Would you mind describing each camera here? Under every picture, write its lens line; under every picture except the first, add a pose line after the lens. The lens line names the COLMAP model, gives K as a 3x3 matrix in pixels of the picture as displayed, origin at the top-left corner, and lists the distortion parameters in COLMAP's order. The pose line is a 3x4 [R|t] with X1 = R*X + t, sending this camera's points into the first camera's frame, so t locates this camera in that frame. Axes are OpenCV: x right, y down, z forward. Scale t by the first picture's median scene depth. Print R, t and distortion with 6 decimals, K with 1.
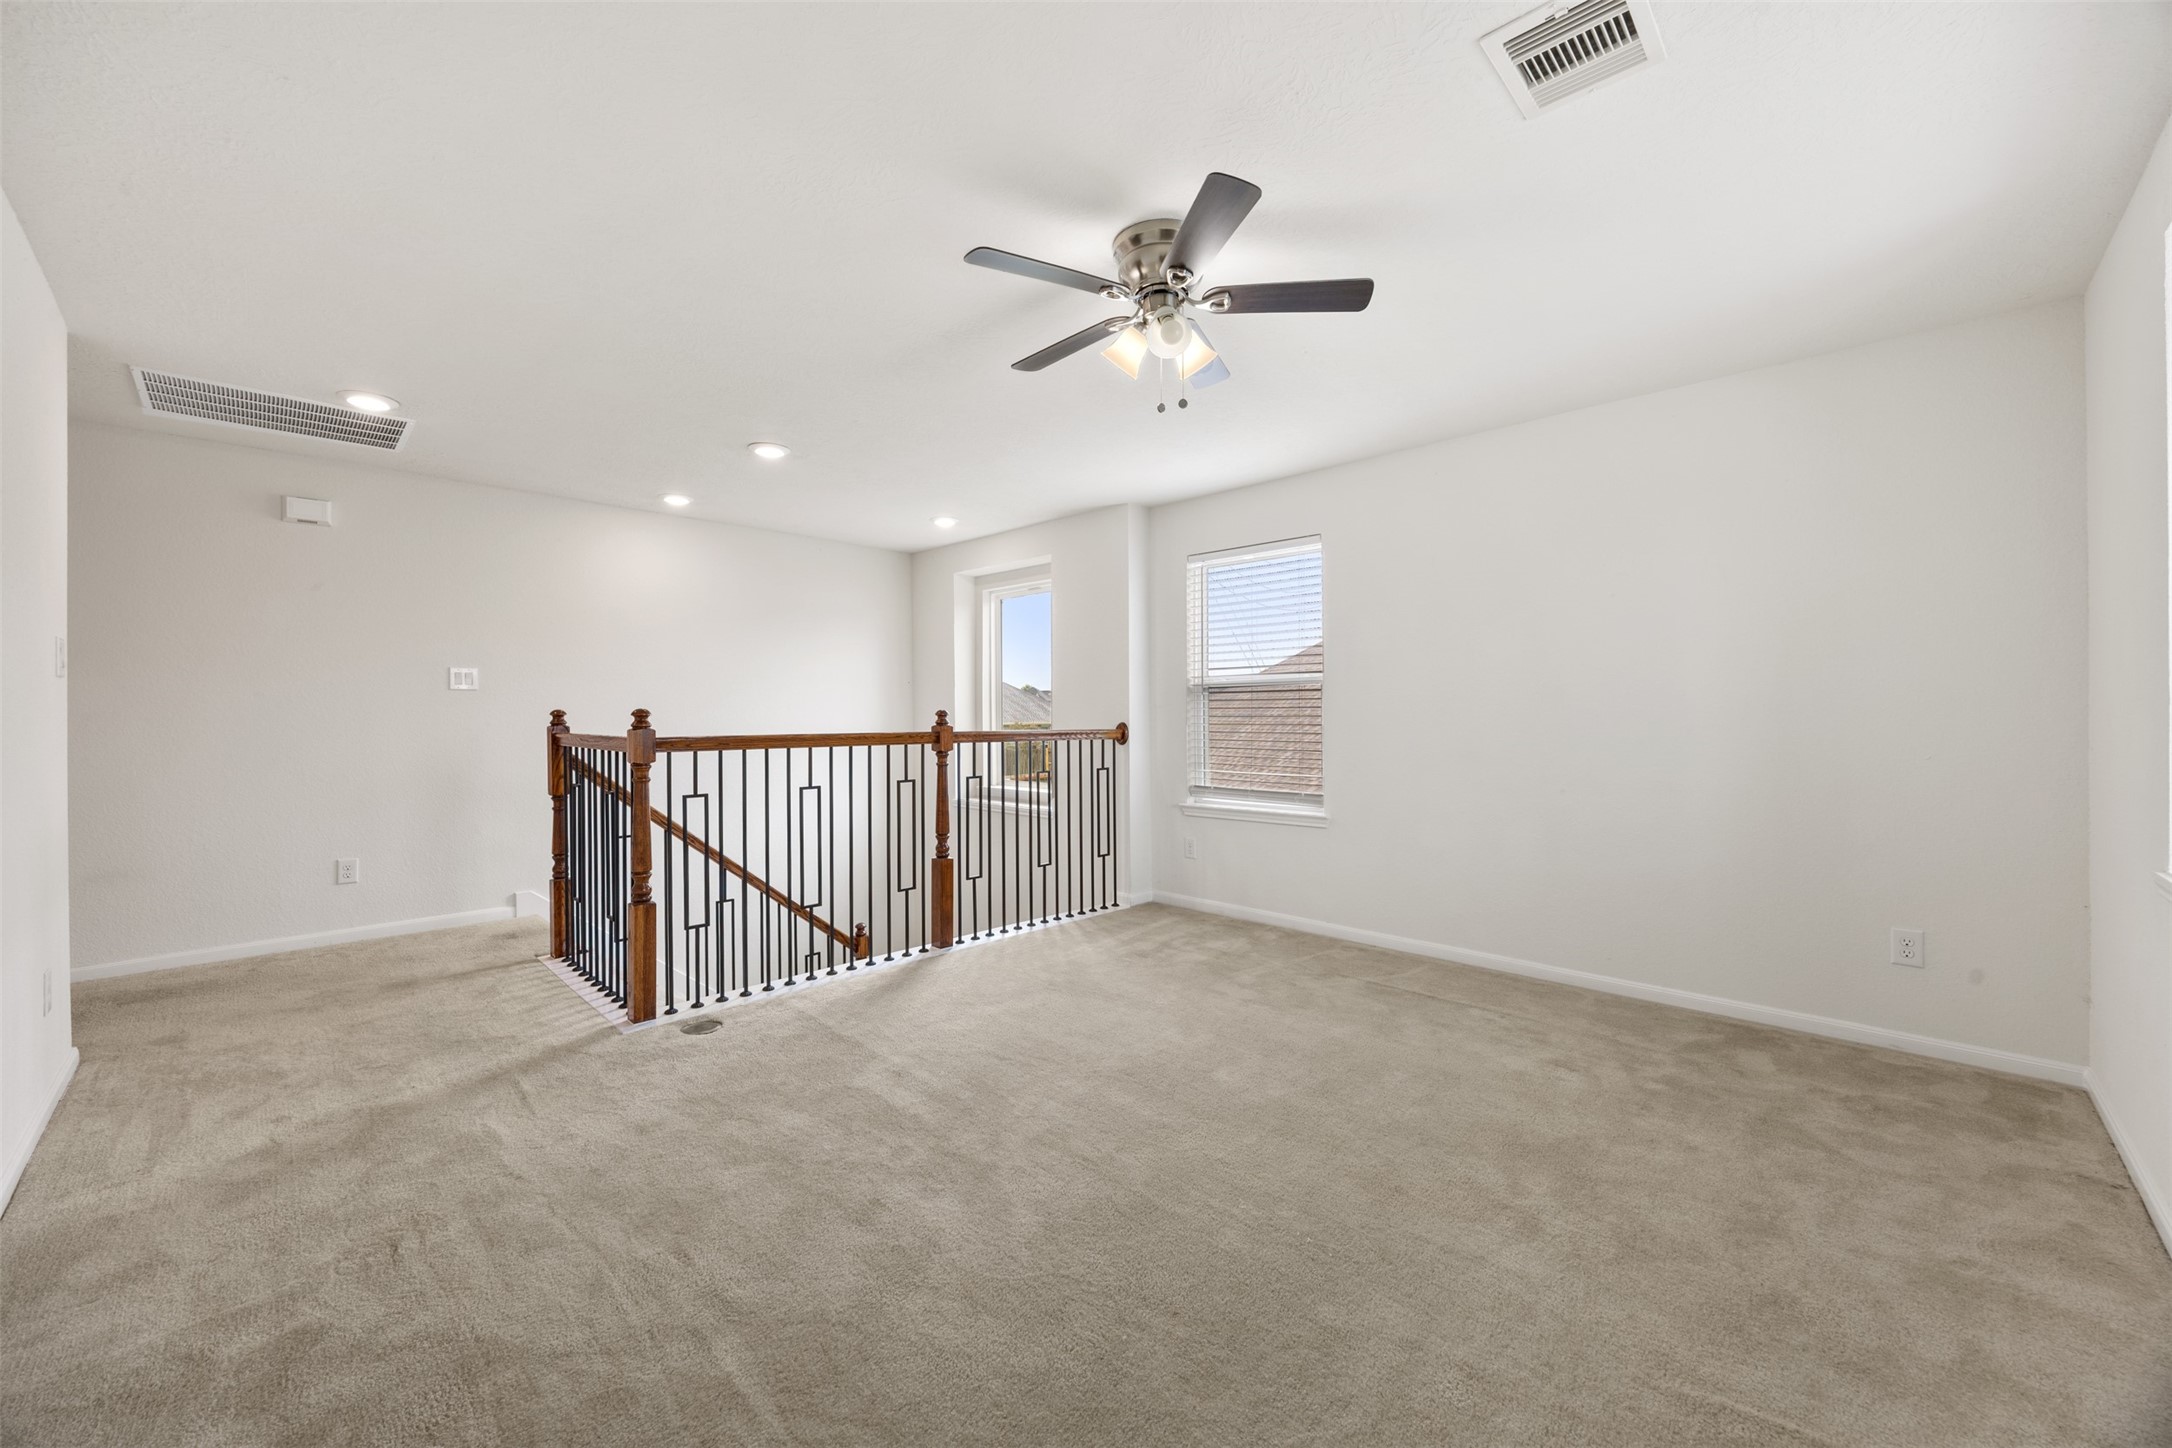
lens RADIAL K [[827.1, 0, 1083.3], [0, 827.1, 716.7], [0, 0, 1]] dist [-0.005816, 0.000425]
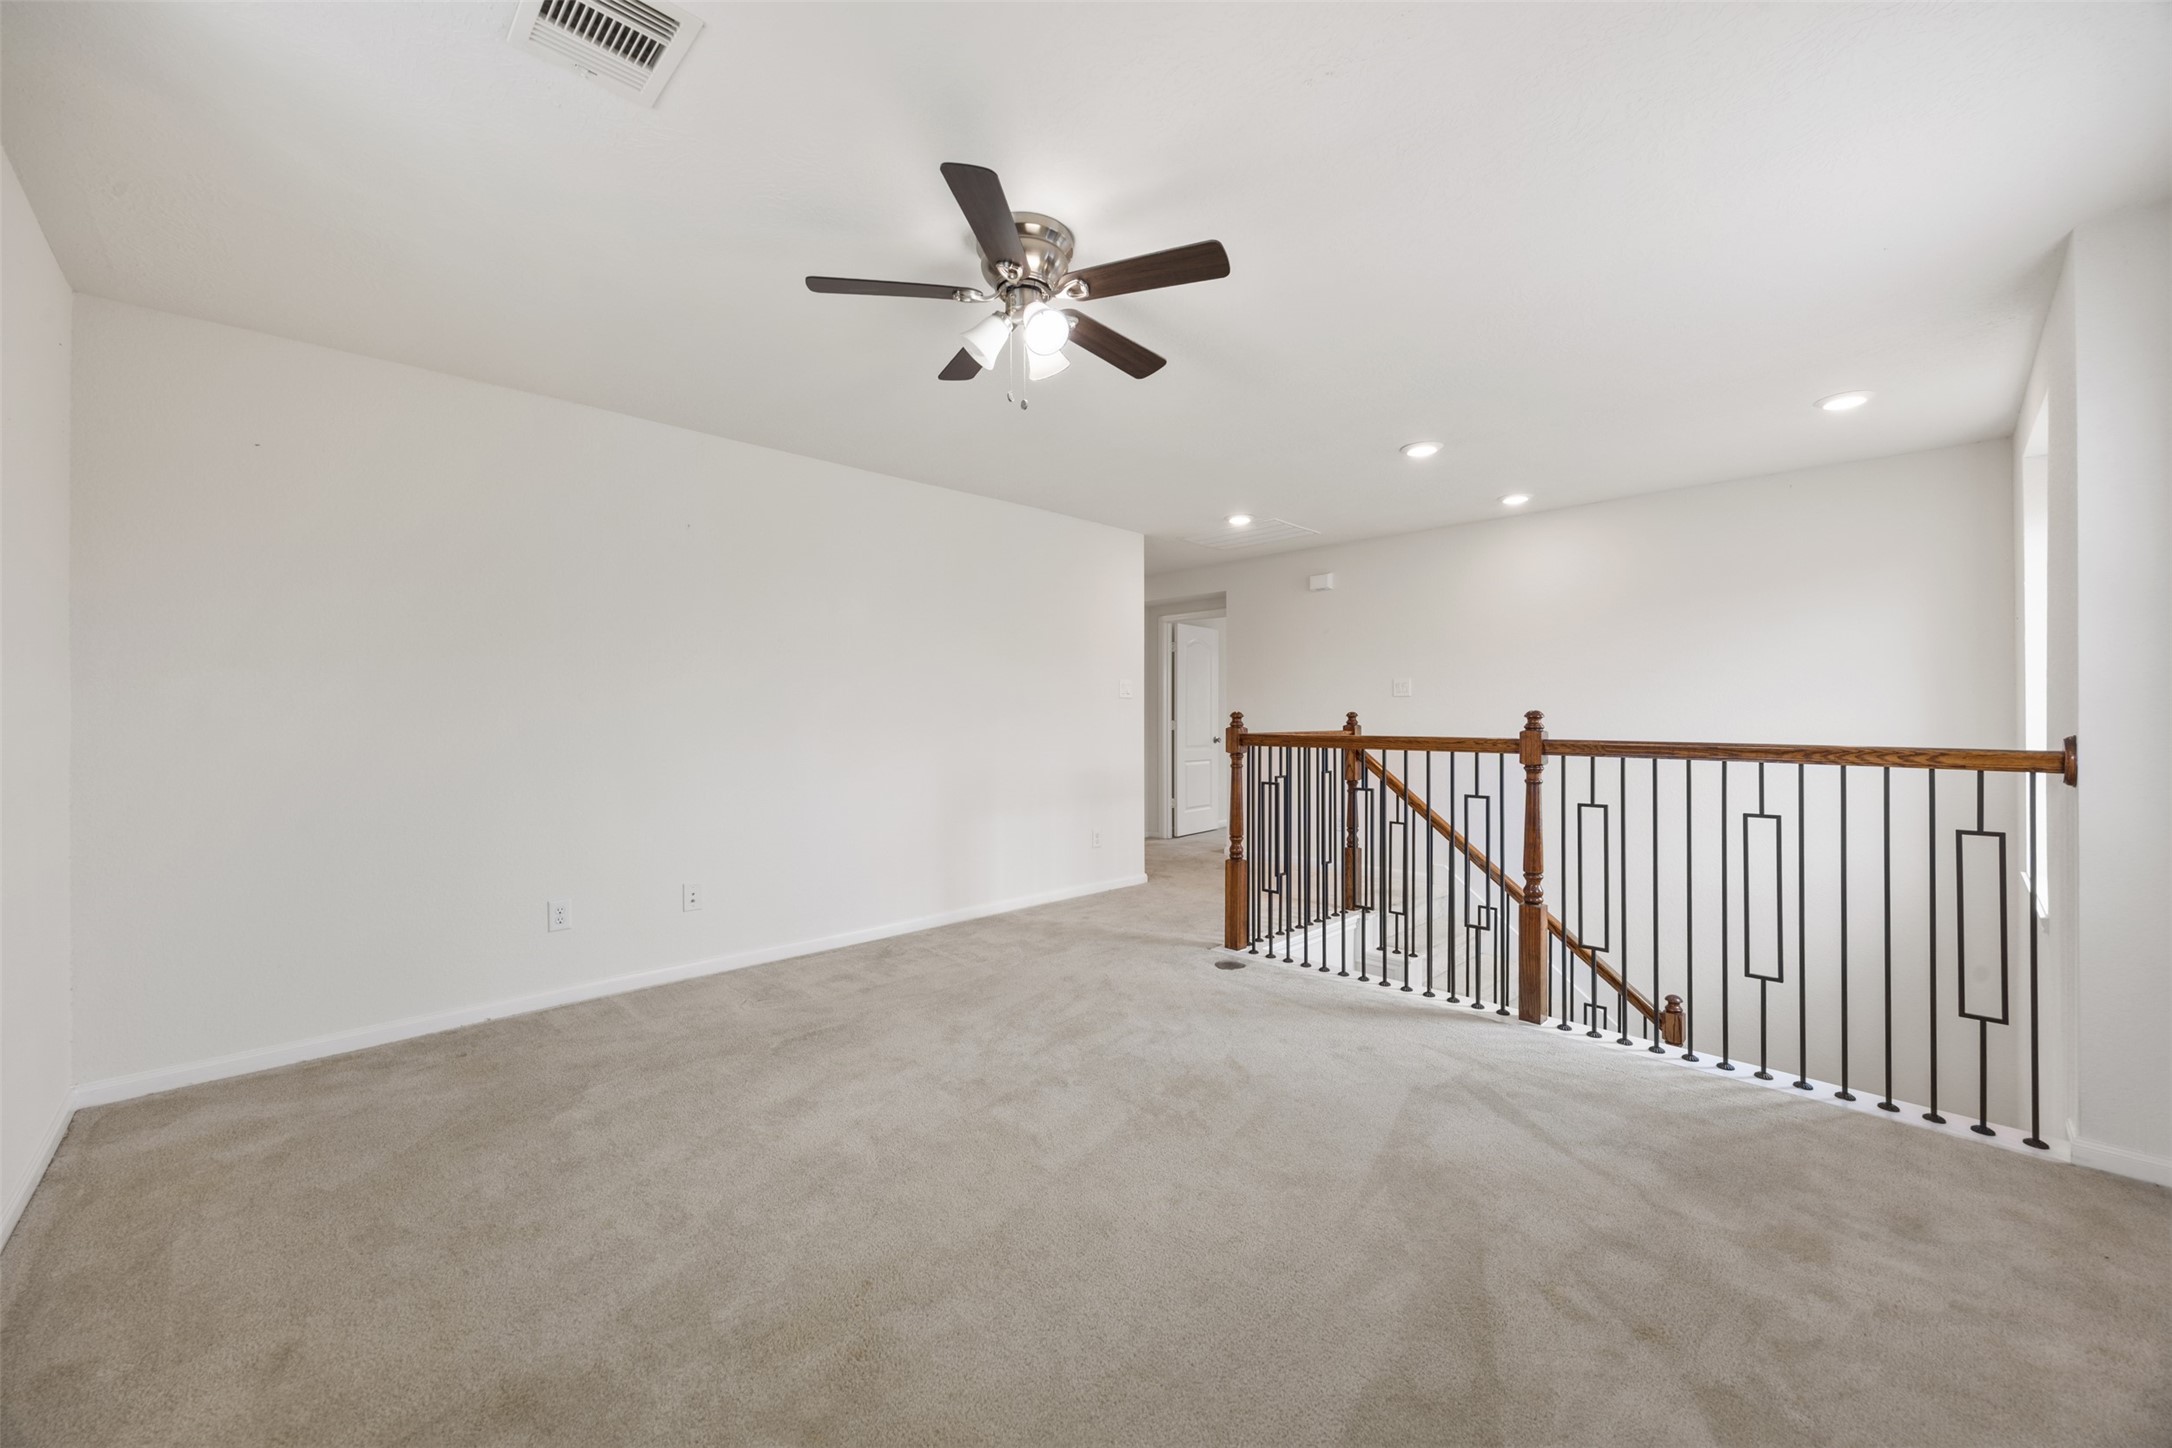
lens RADIAL K [[827.1, 0, 1099.4], [0, 827.1, 718.6], [0, 0, 1]] dist [-0.005816, 0.000425]
pose [[-0.005234, 0.004911, -0.999974, 0.494462], [-0.006163, 0.999969, 0.004943, -0.001929], [0.999967, 0.006189, -0.005203, 0.502523]]
